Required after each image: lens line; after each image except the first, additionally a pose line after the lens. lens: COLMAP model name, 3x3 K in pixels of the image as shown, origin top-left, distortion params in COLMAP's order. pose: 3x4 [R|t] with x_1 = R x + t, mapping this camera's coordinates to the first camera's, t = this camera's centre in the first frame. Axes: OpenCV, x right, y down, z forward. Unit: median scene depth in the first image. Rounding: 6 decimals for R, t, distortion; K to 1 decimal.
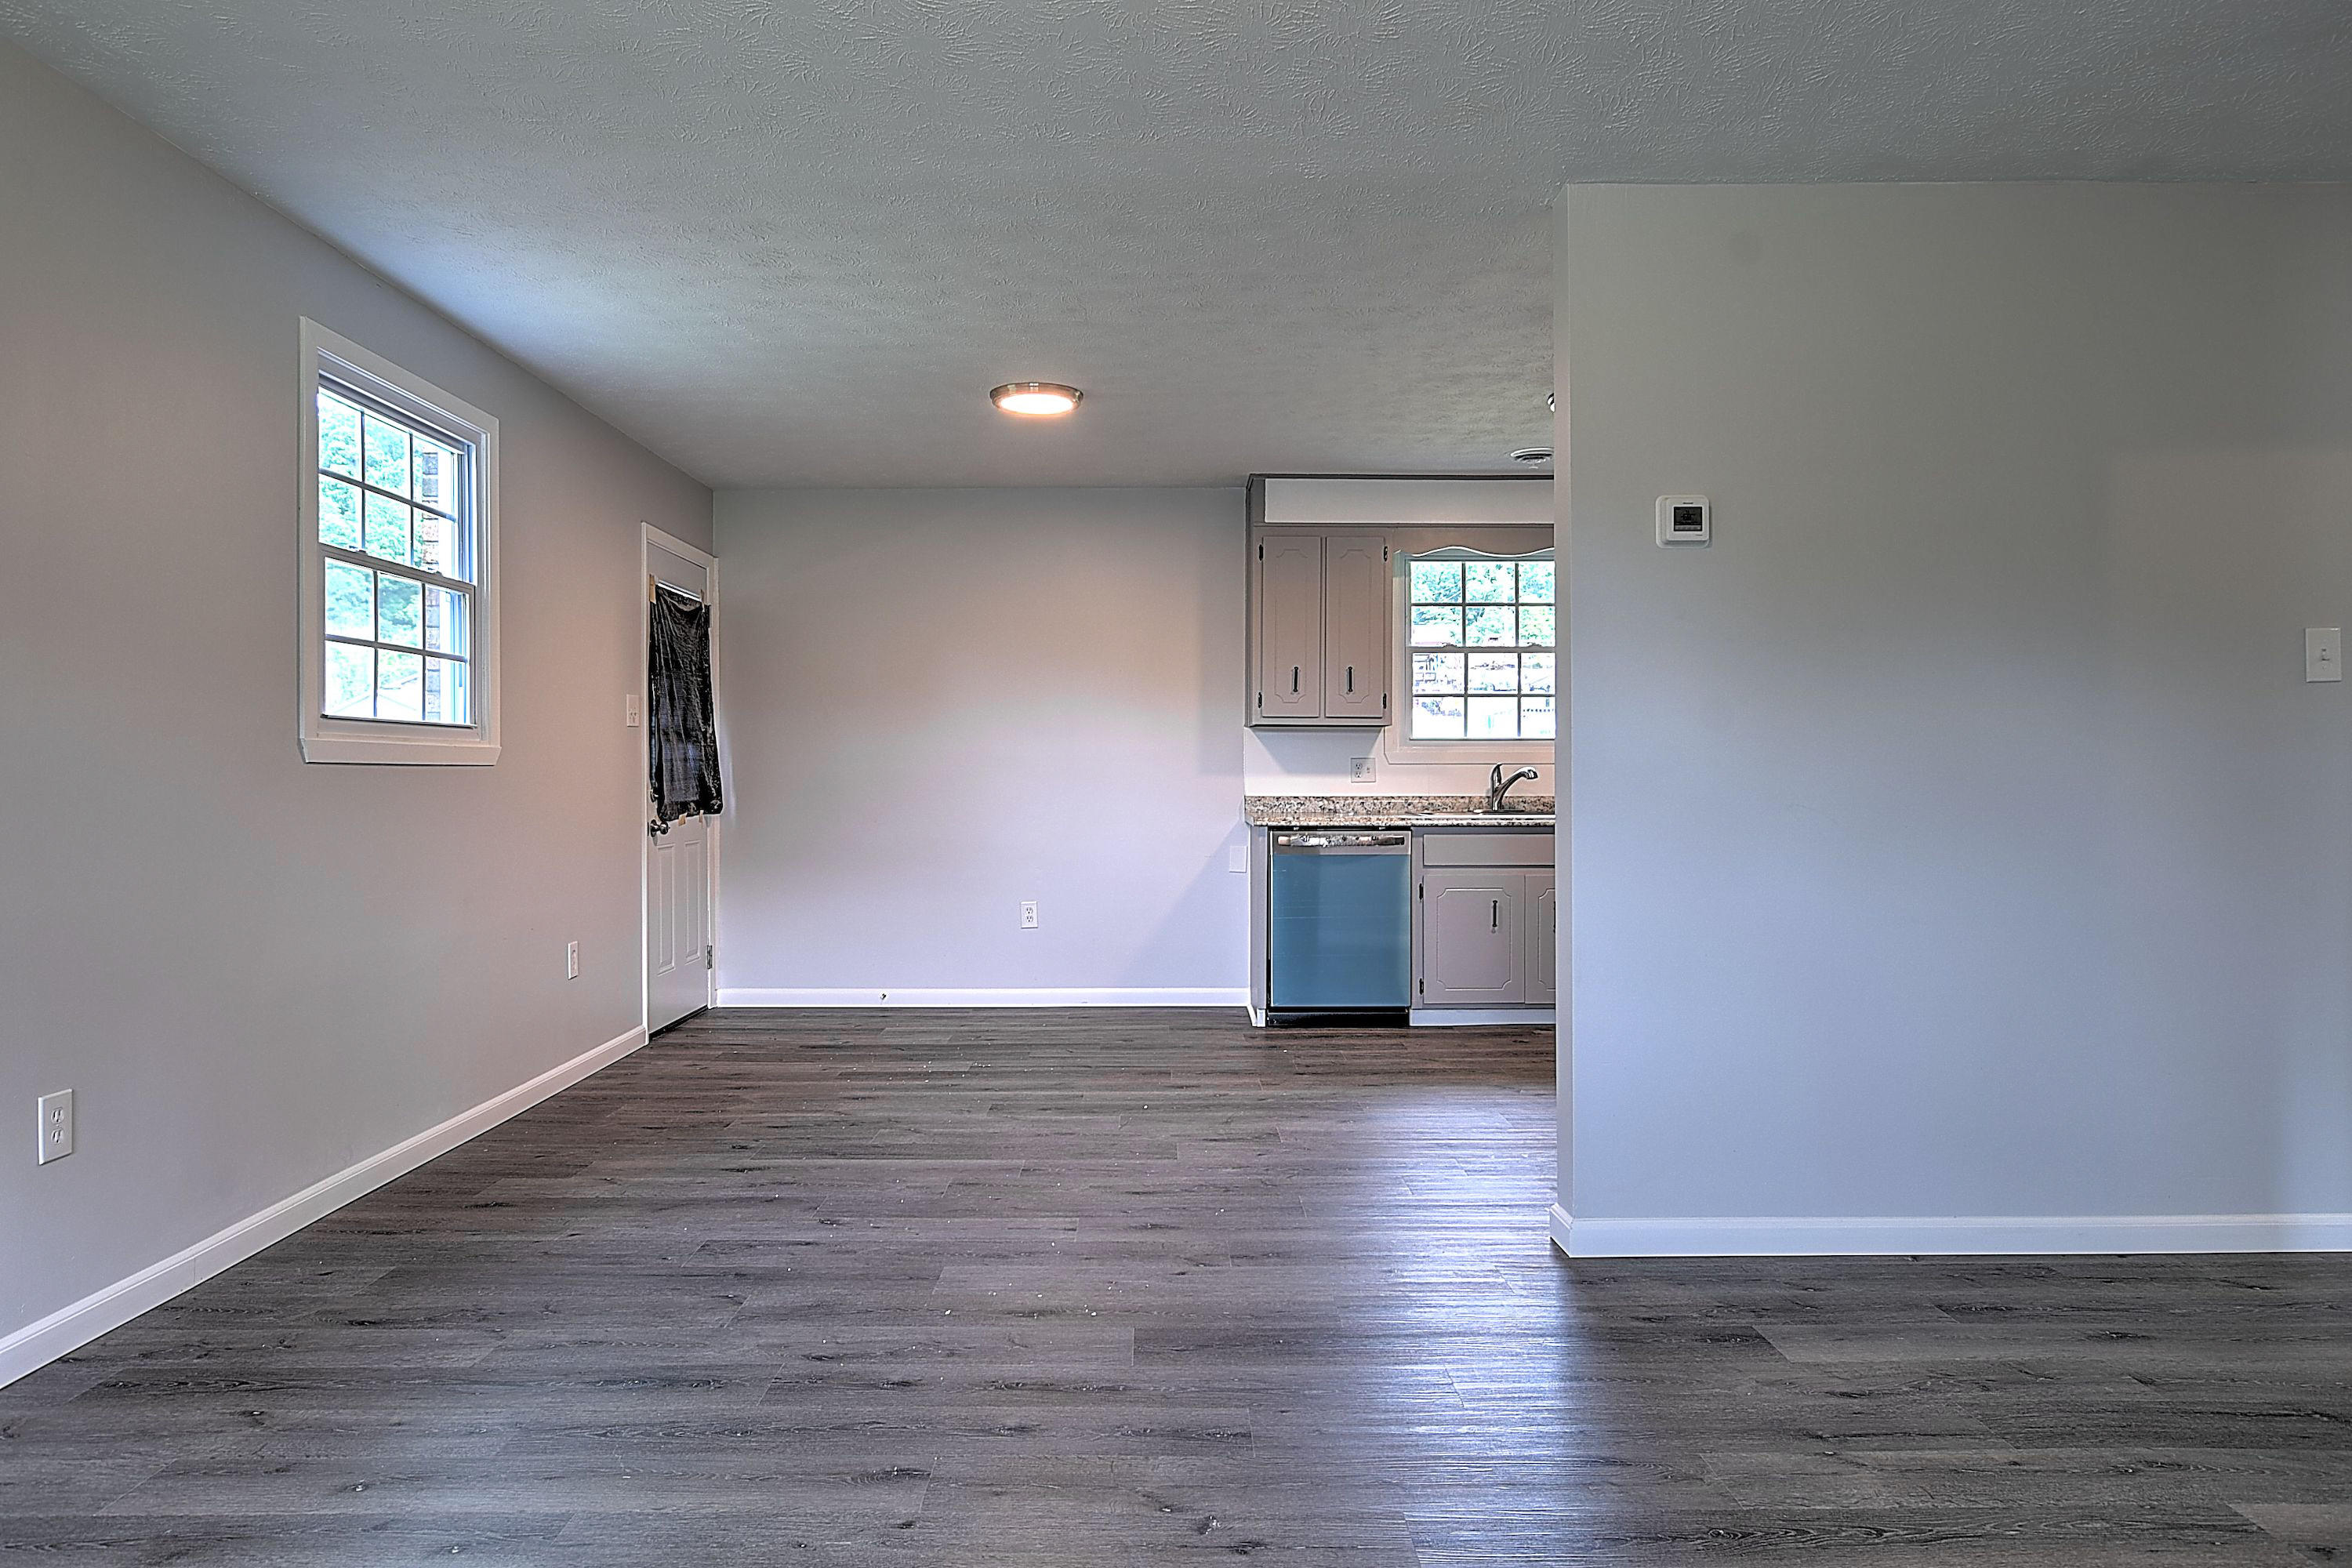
lens RADIAL K [[1471.6, 0, 1176.0], [0, 1471.6, 784.0], [0, 0, 1]] dist [0.004473, -0.000244]
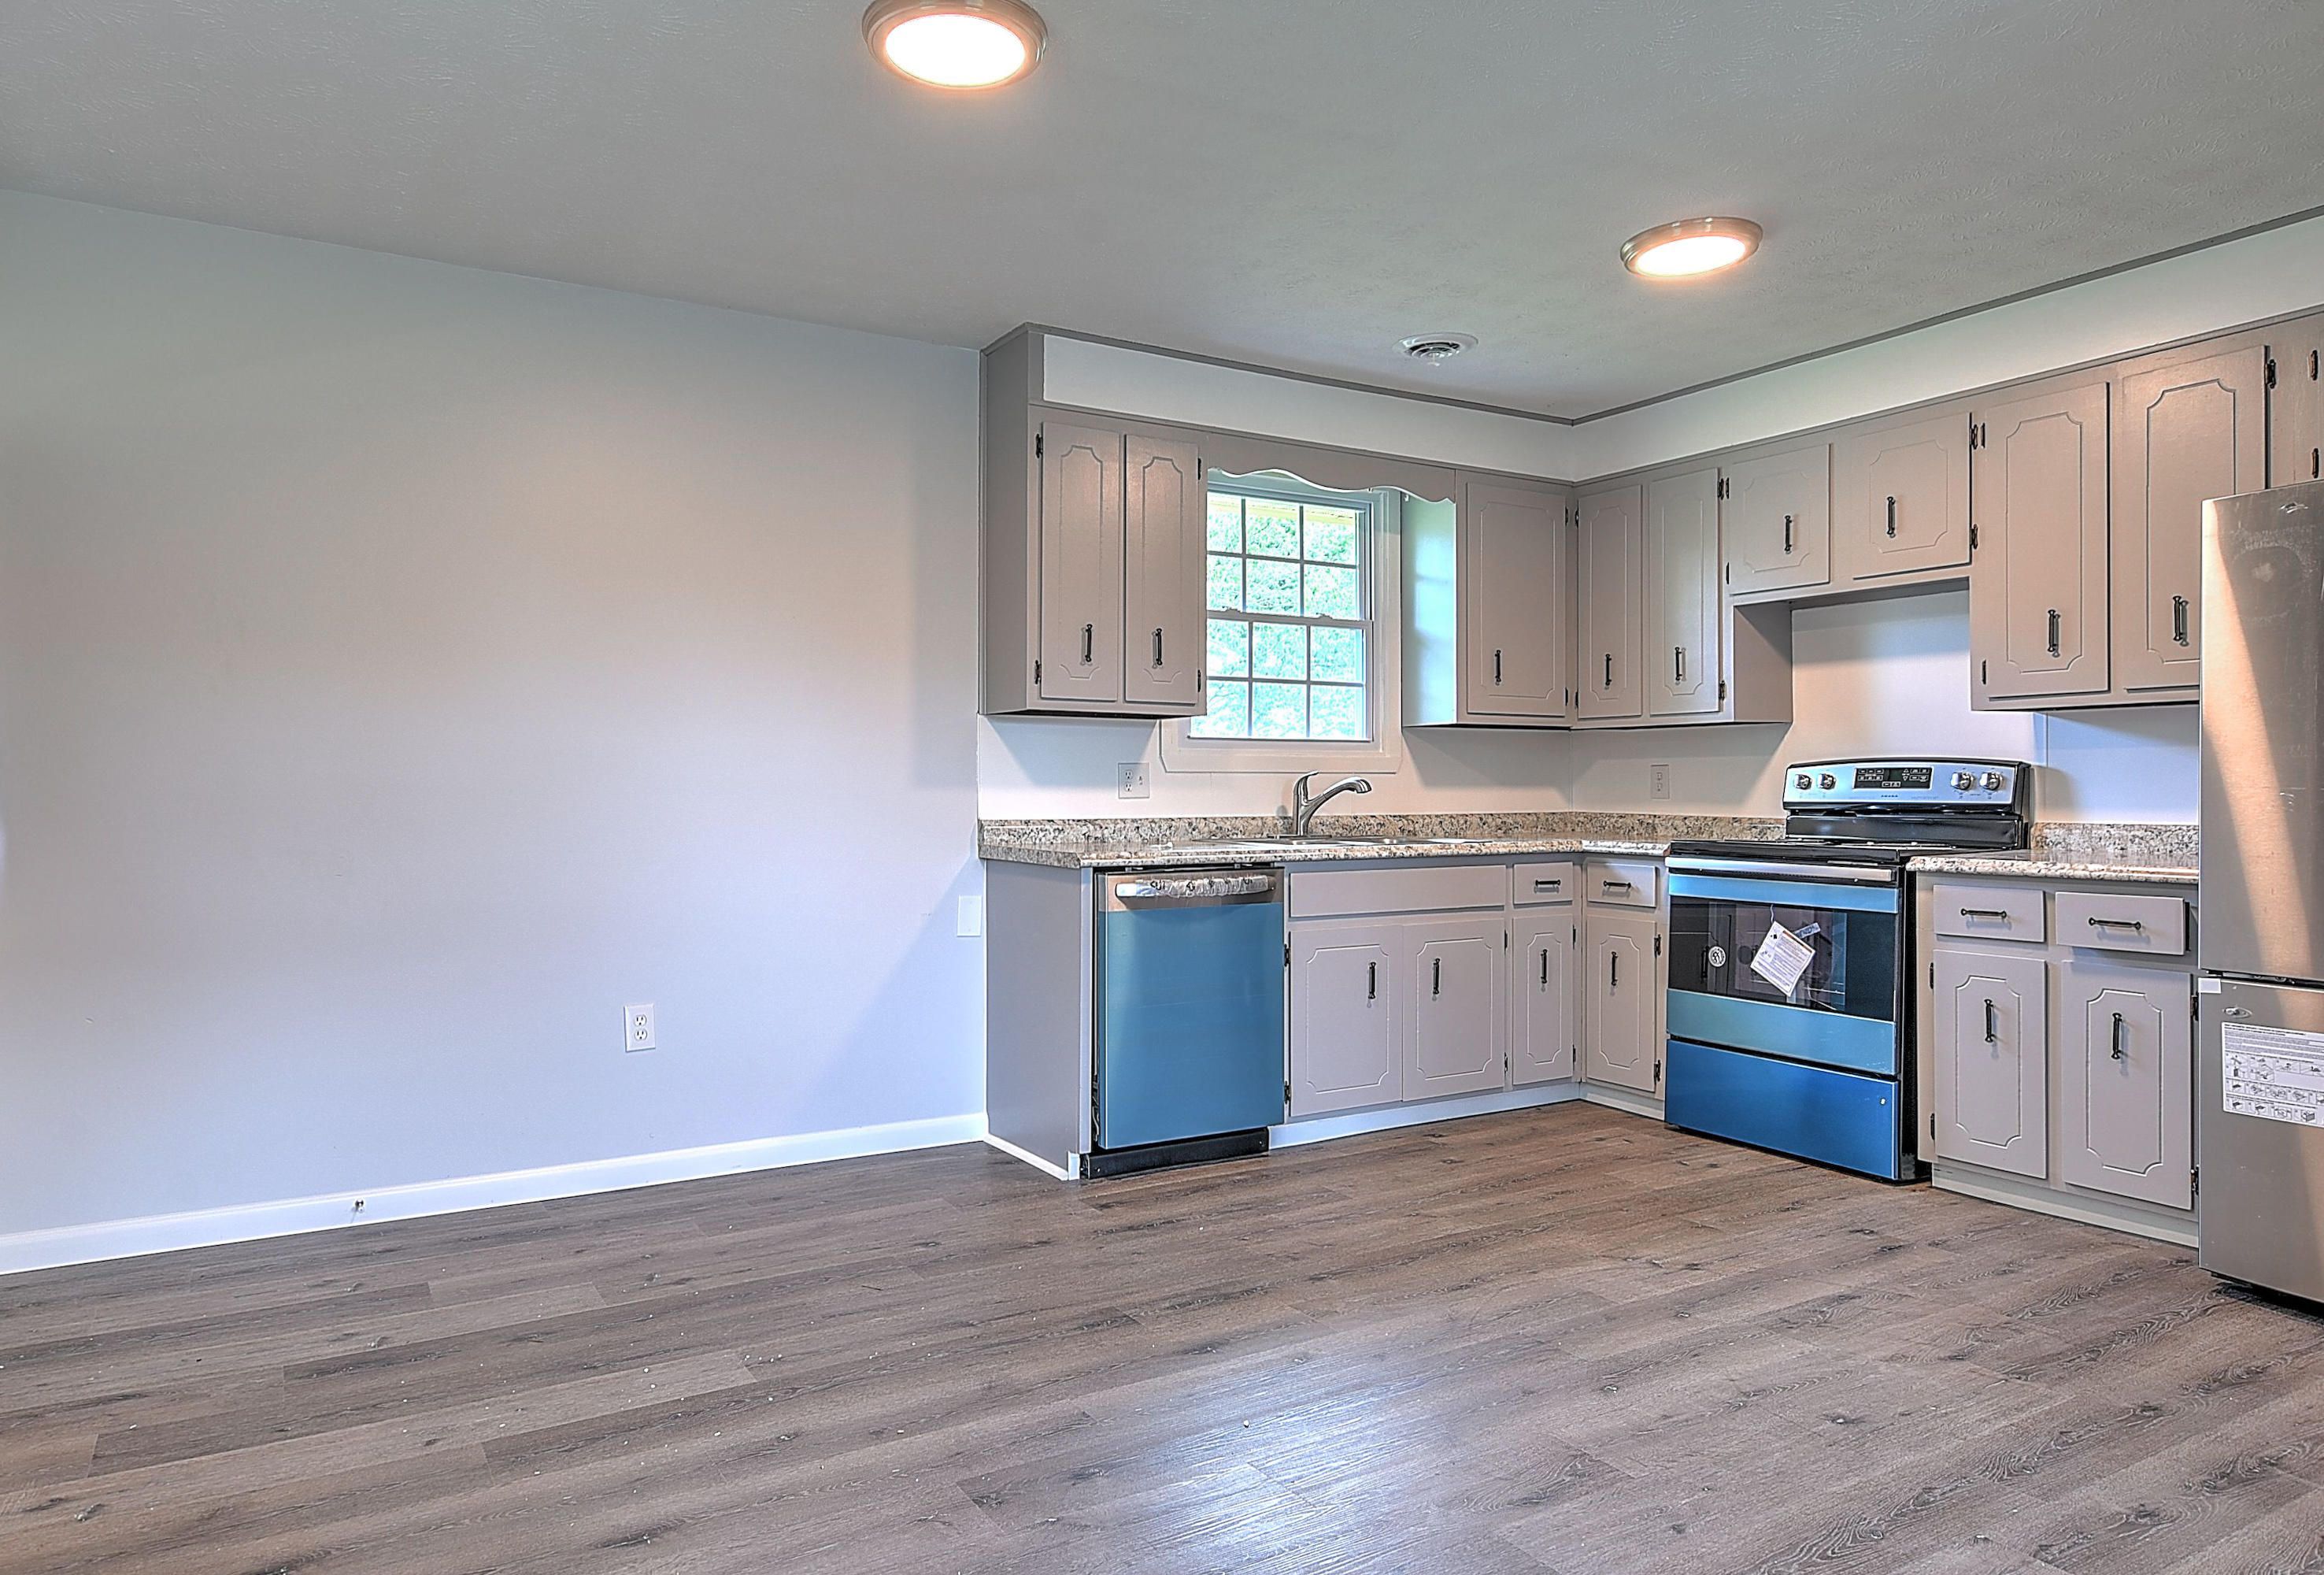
lens RADIAL K [[1482.2, 0, 1162.0], [0, 1482.2, 787.5], [0, 0, 1]] dist [0.001008, 0.000243]
pose [[0.862958, 0.000871, 0.505276, -0.216984], [0.003905, 0.999957, -0.008393, -0.000308], [-0.505261, 0.009216, 0.862917, 0.389909]]
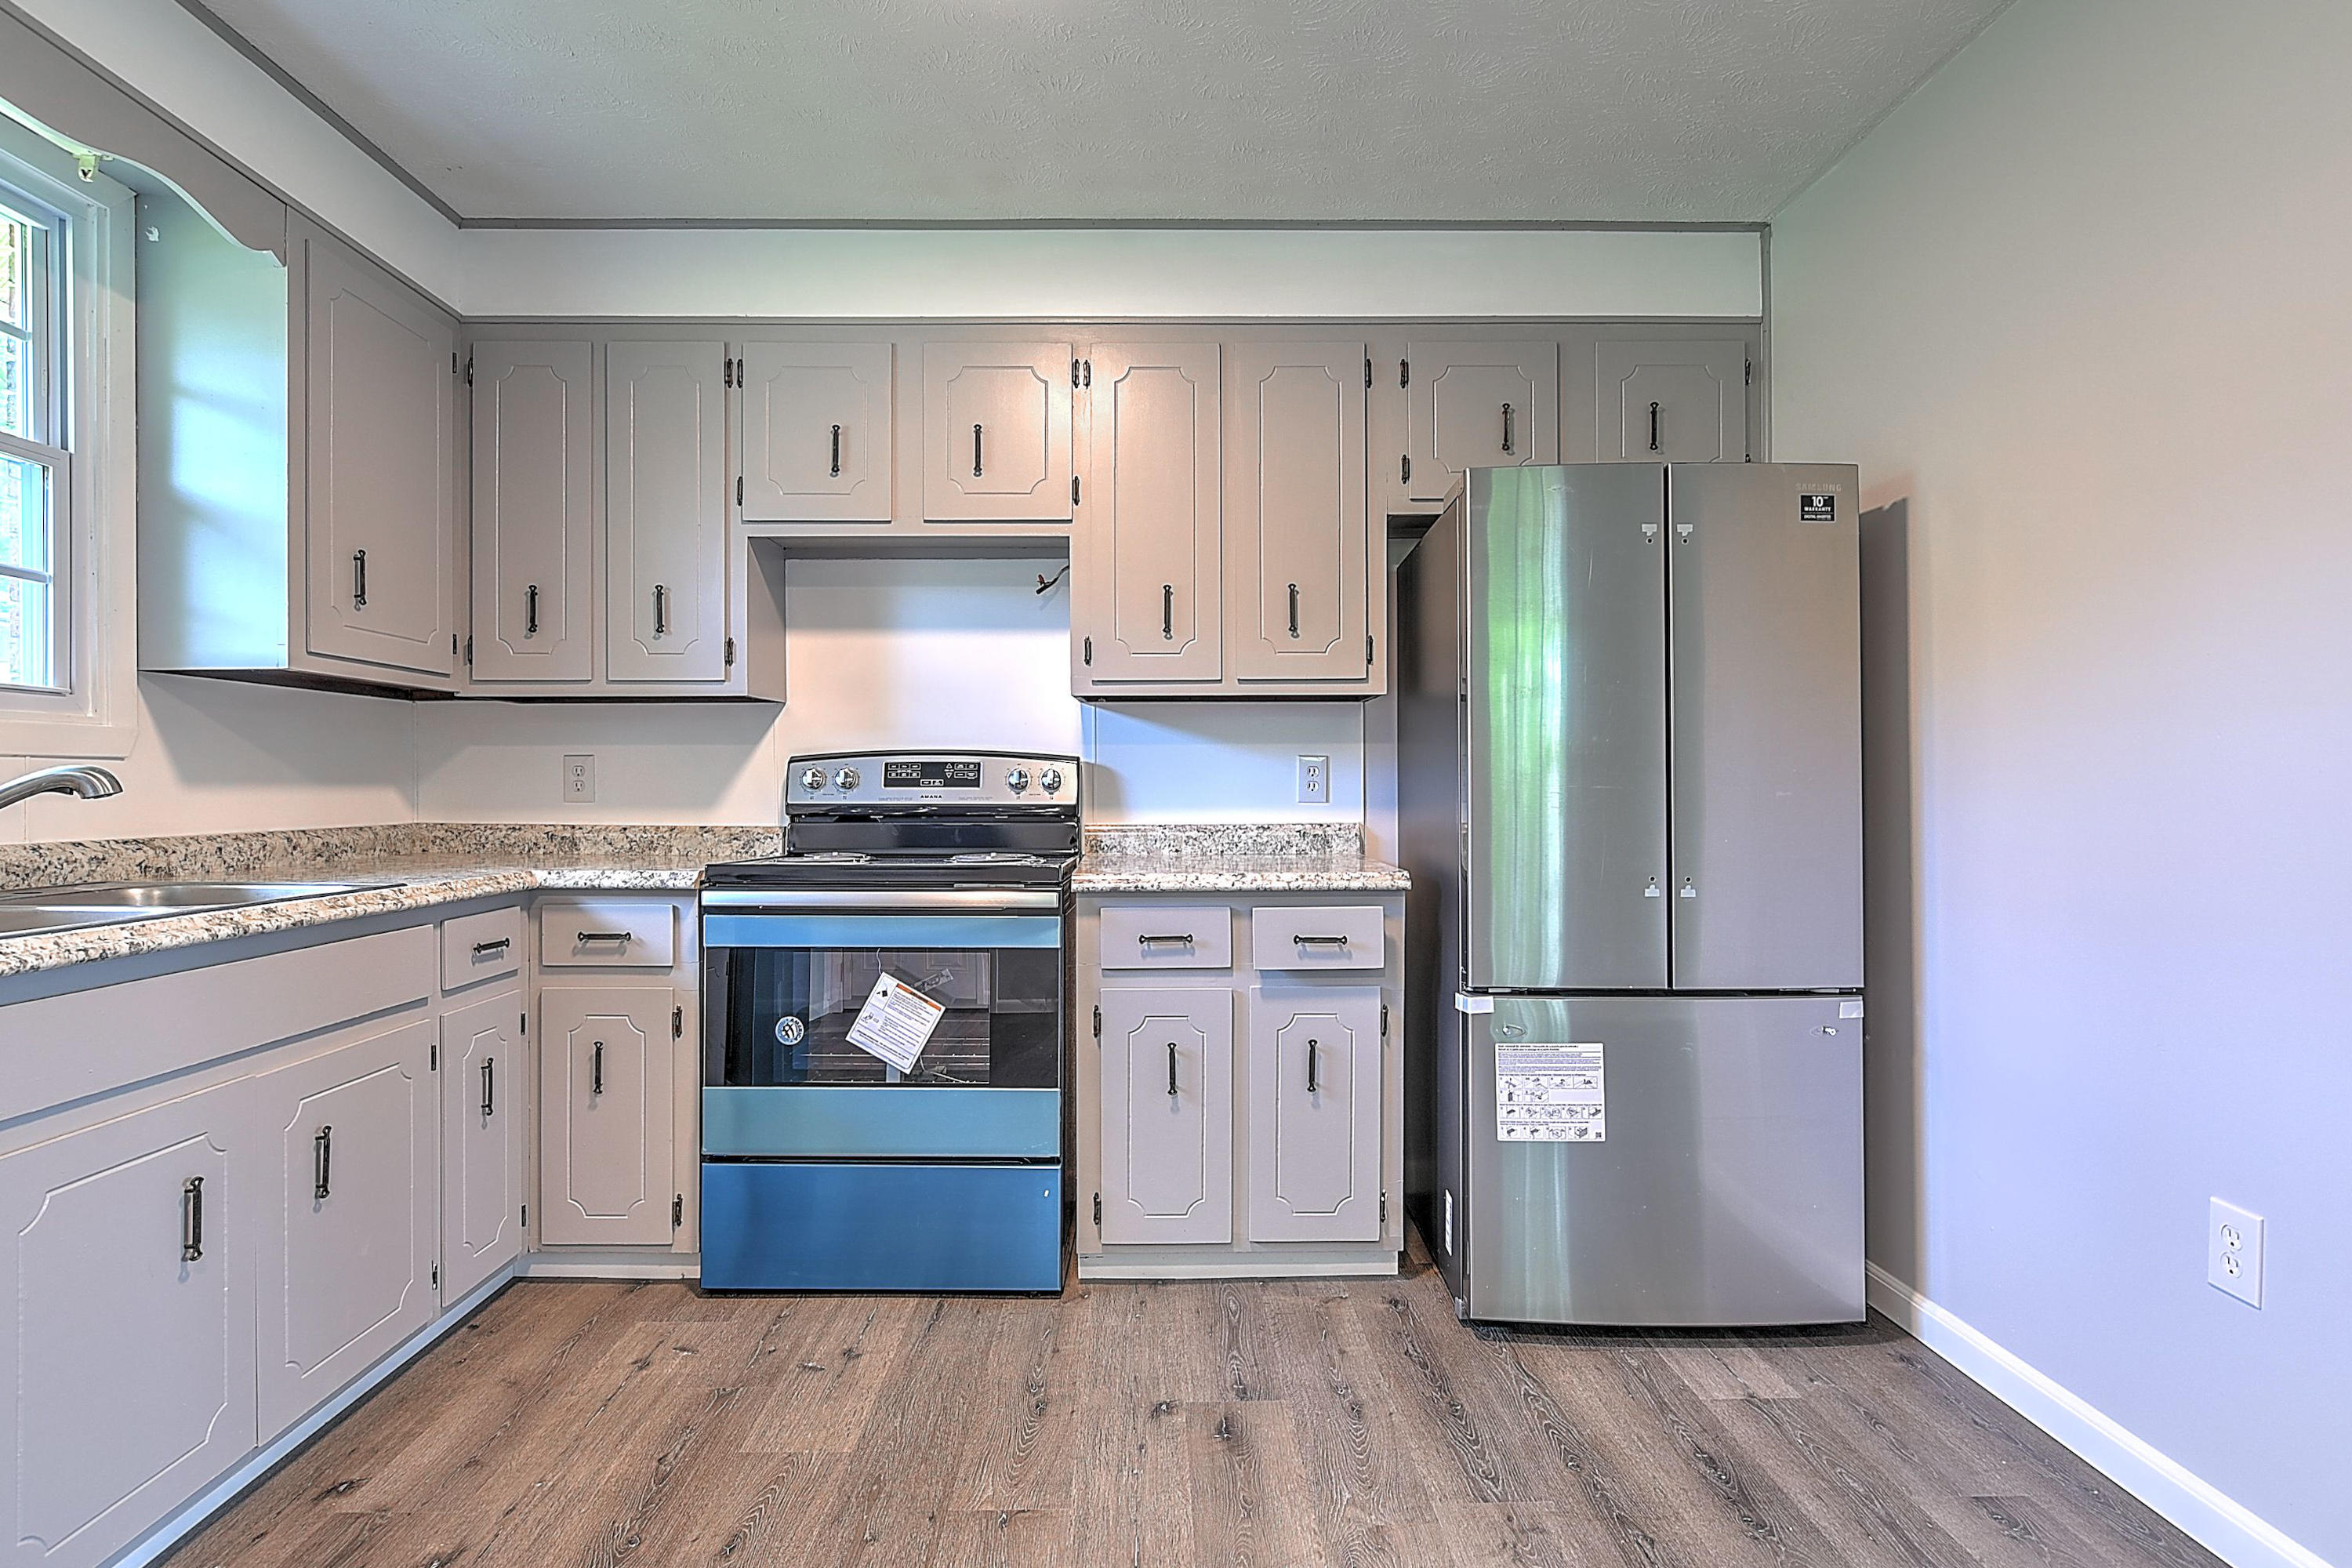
lens RADIAL K [[1215.4, 0, 1176.0], [0, 1215.4, 784.0], [0, 0, 1]] dist [-0.004677, 0.000953]
pose [[0.010648, 0.002847, 0.999939, -0.040516], [0.009275, 0.999953, -0.002945, -0.003379], [-0.999900, 0.009306, 0.010621, 0.715977]]
